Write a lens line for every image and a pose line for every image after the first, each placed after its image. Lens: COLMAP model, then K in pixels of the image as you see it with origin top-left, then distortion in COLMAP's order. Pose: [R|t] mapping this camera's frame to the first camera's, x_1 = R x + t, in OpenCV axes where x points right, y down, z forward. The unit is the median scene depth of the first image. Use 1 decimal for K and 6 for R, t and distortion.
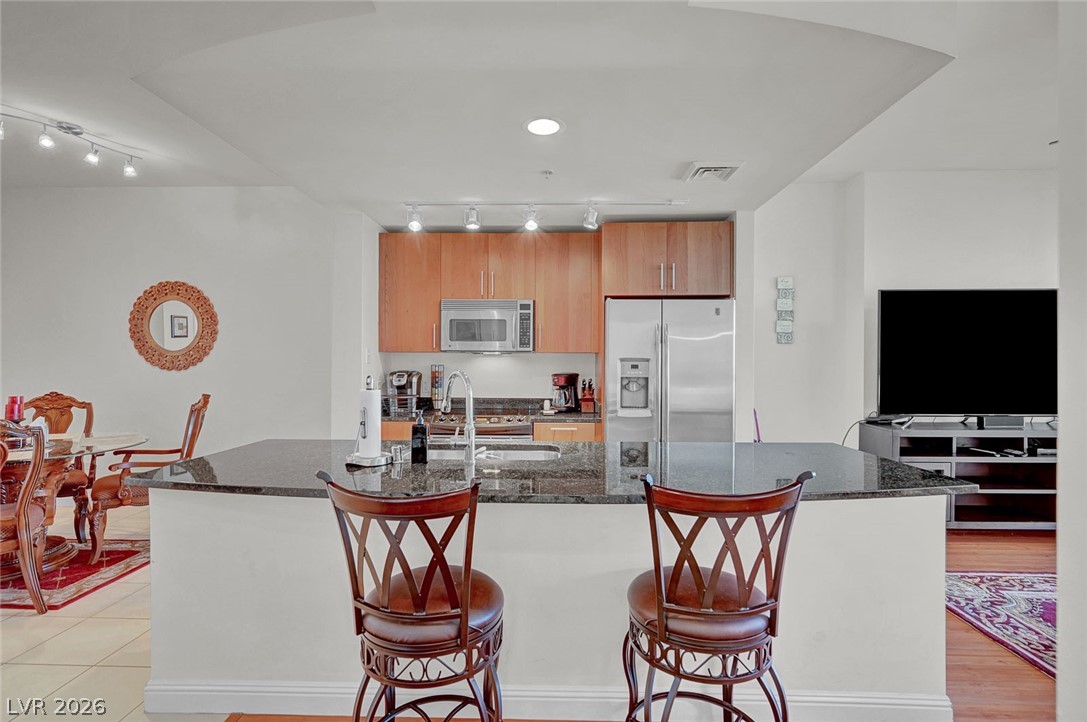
lens RADIAL K [[506.0, 0, 544.3], [0, 506.0, 362.1], [0, 0, 1]] dist [-0.000403, -0.001930]
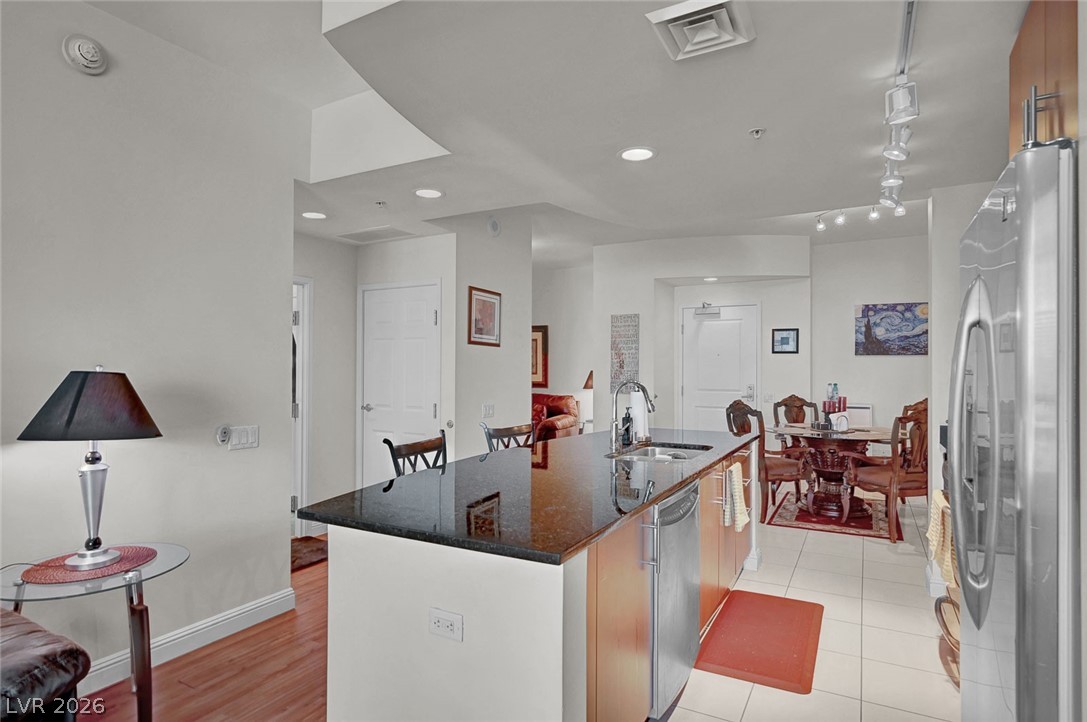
lens RADIAL K [[579.4, 0, 544.3], [0, 579.4, 364.6], [0, 0, 1]] dist [0.002158, -0.000832]
pose [[-0.461740, -0.012222, -0.886931, 0.692558], [-0.003723, 0.999923, -0.011841, -0.002053], [0.887007, -0.002166, -0.461750, 0.818379]]
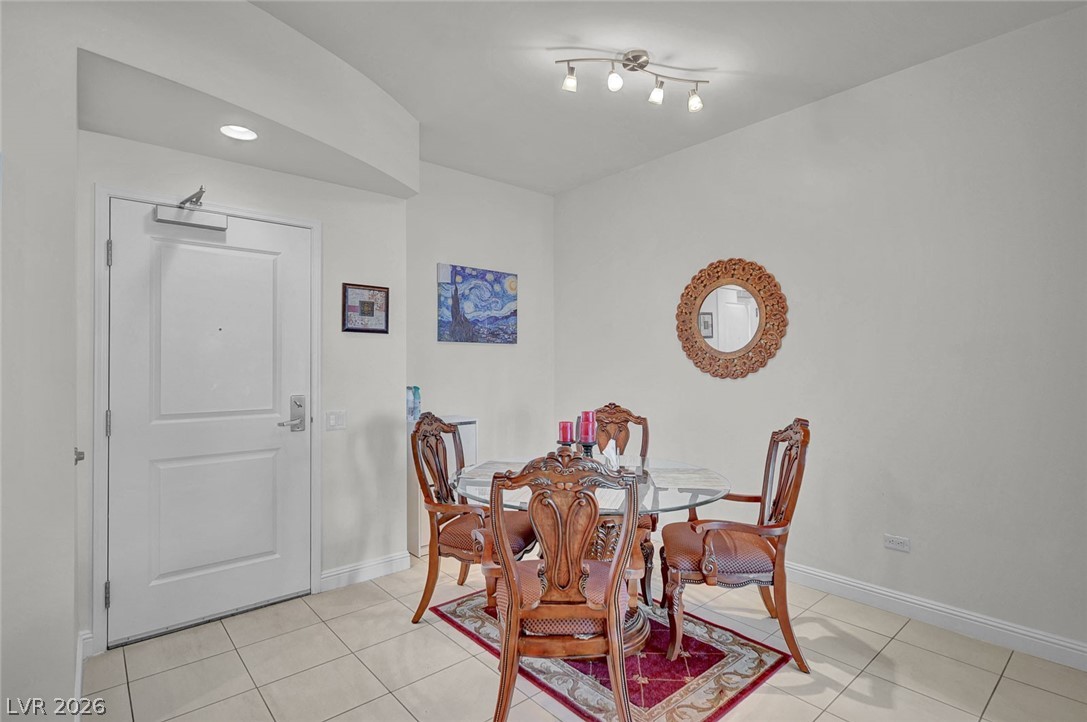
lens RADIAL K [[532.4, 0, 544.6], [0, 532.4, 359.3], [0, 0, 1]] dist [-0.001808, -0.000378]
pose [[0.673374, -0.015624, -0.739137, -0.377521], [0.007394, 0.999869, -0.014400, -0.003074], [0.739265, 0.004232, 0.673401, 0.305298]]
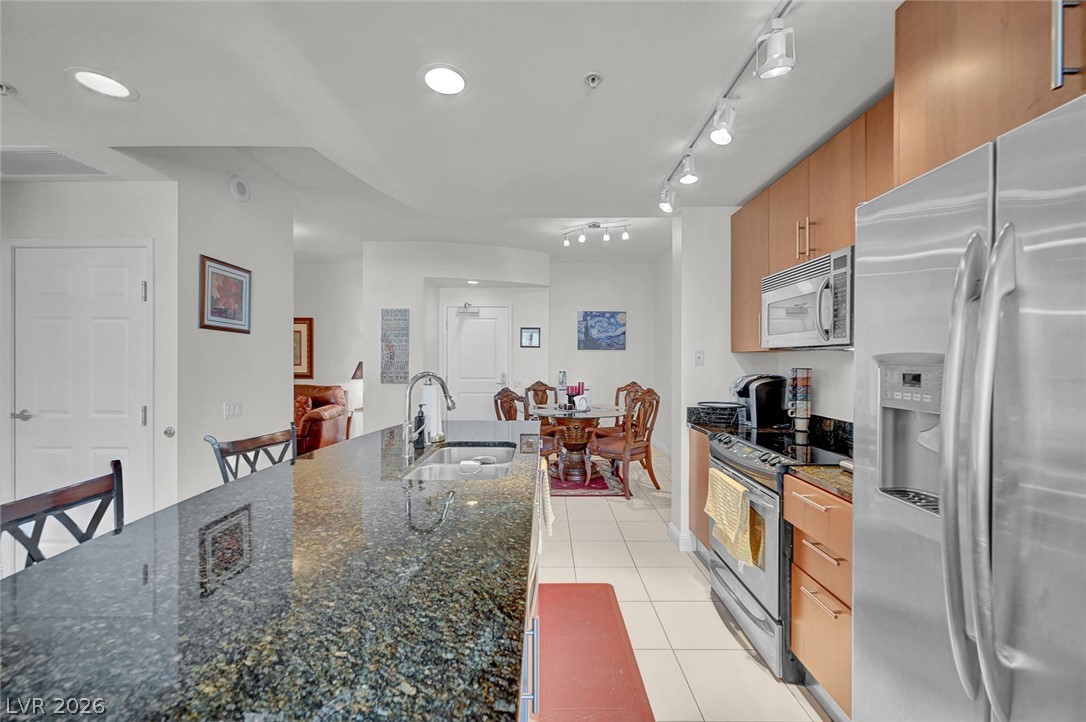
lens RADIAL K [[430.5, 0, 541.4], [0, 430.5, 361.9], [0, 0, 1]] dist [-0.001602, -0.000138]
pose [[0.014865, -0.002334, -0.999887, 0.415991], [-0.000496, 0.999997, -0.002342, -0.001744], [0.999889, 0.000531, 0.014864, 0.674385]]
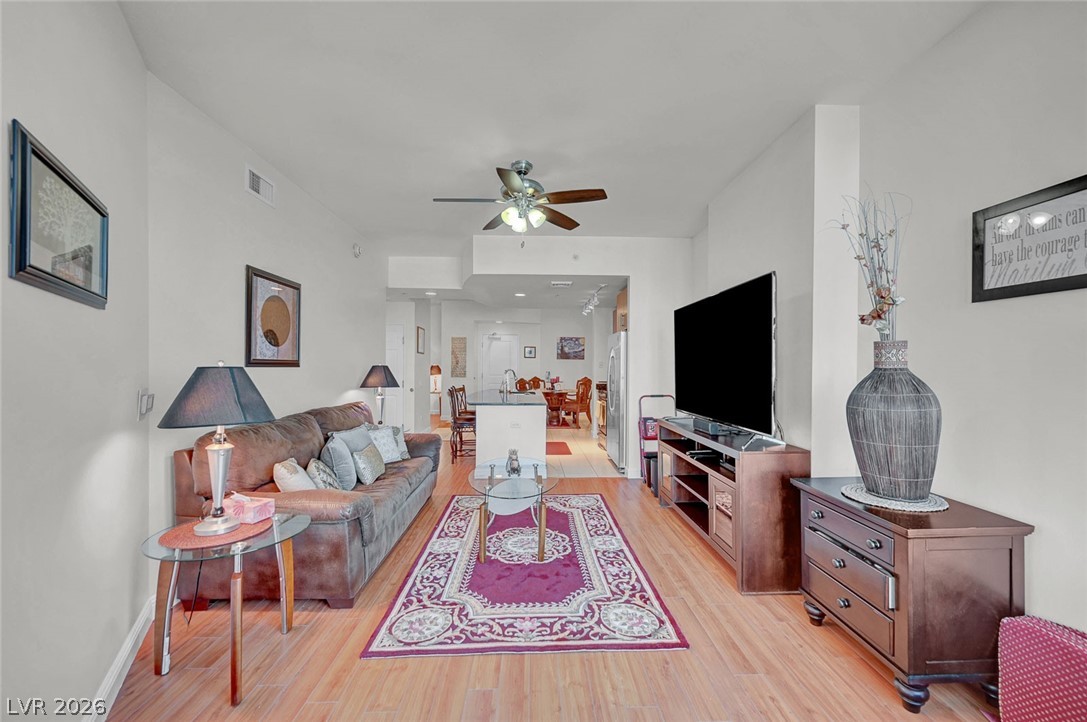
lens RADIAL K [[430.9, 0, 546.0], [0, 430.9, 359.4], [0, 0, 1]] dist [-0.001602, -0.000138]
pose [[0.064715, -0.018754, -0.997728, 1.639207], [-0.006022, 0.999798, -0.019184, 0.003580], [0.997886, 0.007250, 0.064589, 0.579866]]
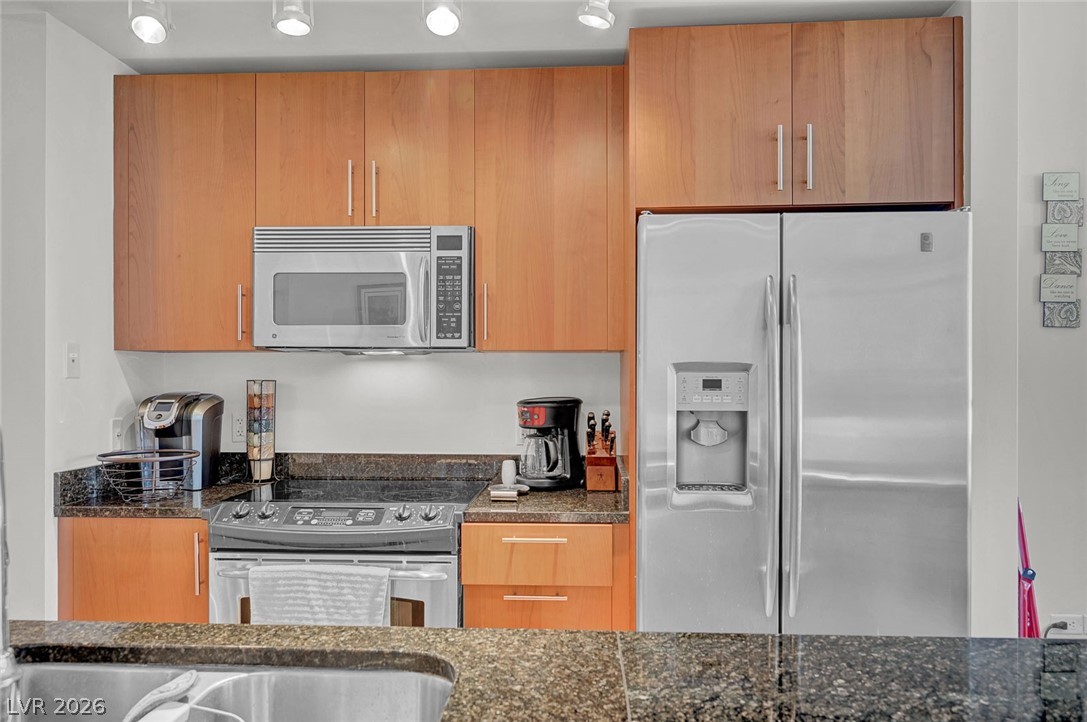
lens RADIAL K [[785.8, 0, 544.6], [0, 785.8, 370.9], [0, 0, 1]] dist [0.000061, -0.011963]
pose [[0.999591, -0.003455, -0.028398, 0.059420], [0.003480, 0.999994, 0.000820, -0.002260], [0.028395, -0.000919, 0.999596, 0.346942]]
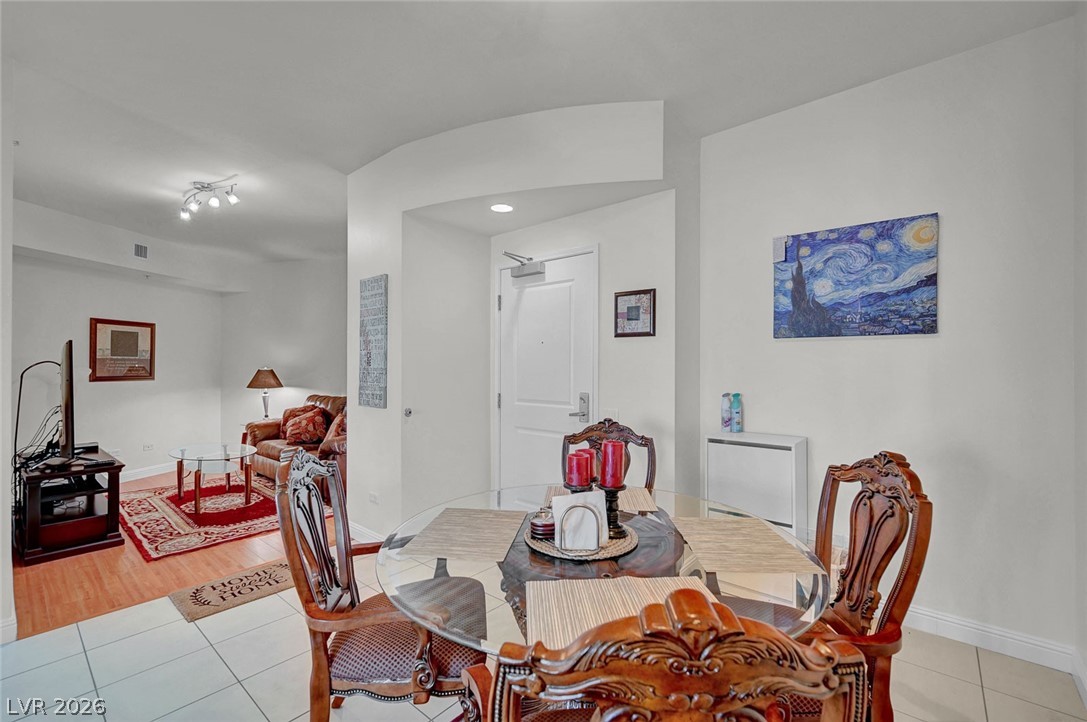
lens RADIAL K [[468.6, 0, 544.2], [0, 468.6, 361.0], [0, 0, 1]] dist [0.014494, -0.000224]
pose [[-0.623999, -0.010691, -0.781352, -0.497688], [-0.001818, 0.999924, -0.012230, -0.010058], [0.781423, -0.006212, -0.623970, 1.013039]]
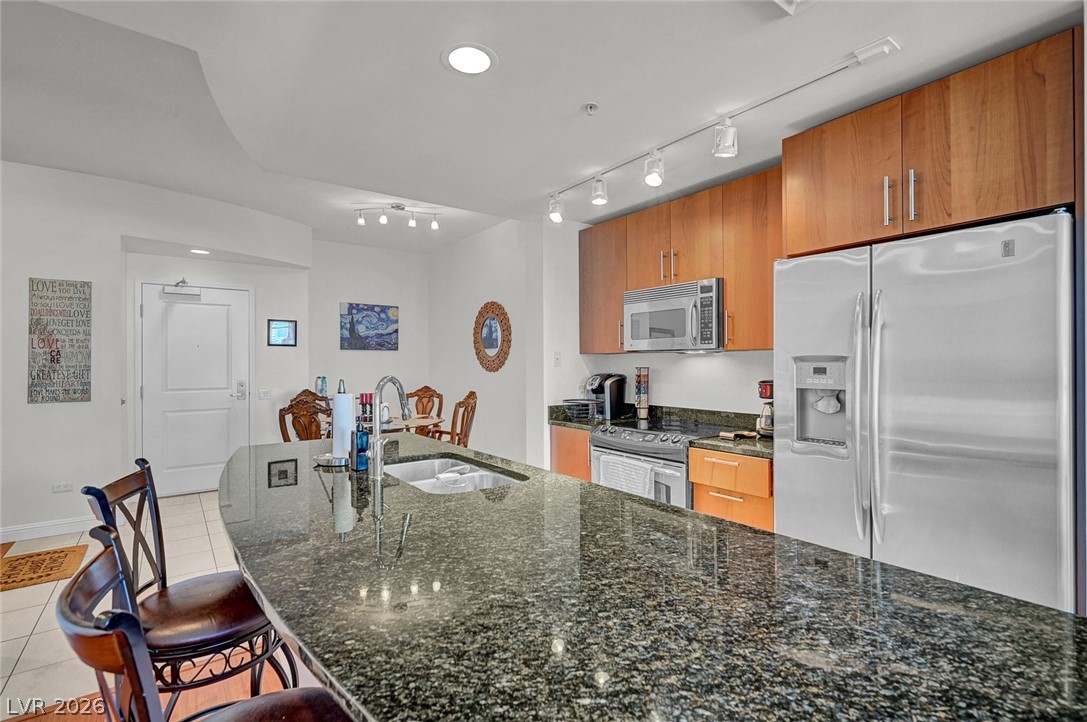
lens RADIAL K [[506.0, 0, 543.2], [0, 506.0, 361.9], [0, 0, 1]] dist [-0.000403, -0.001930]
pose [[0.615825, -0.009429, -0.787826, 0.394645], [0.008497, 0.999950, -0.005326, -0.000658], [0.787837, -0.003414, 0.615874, 0.358981]]
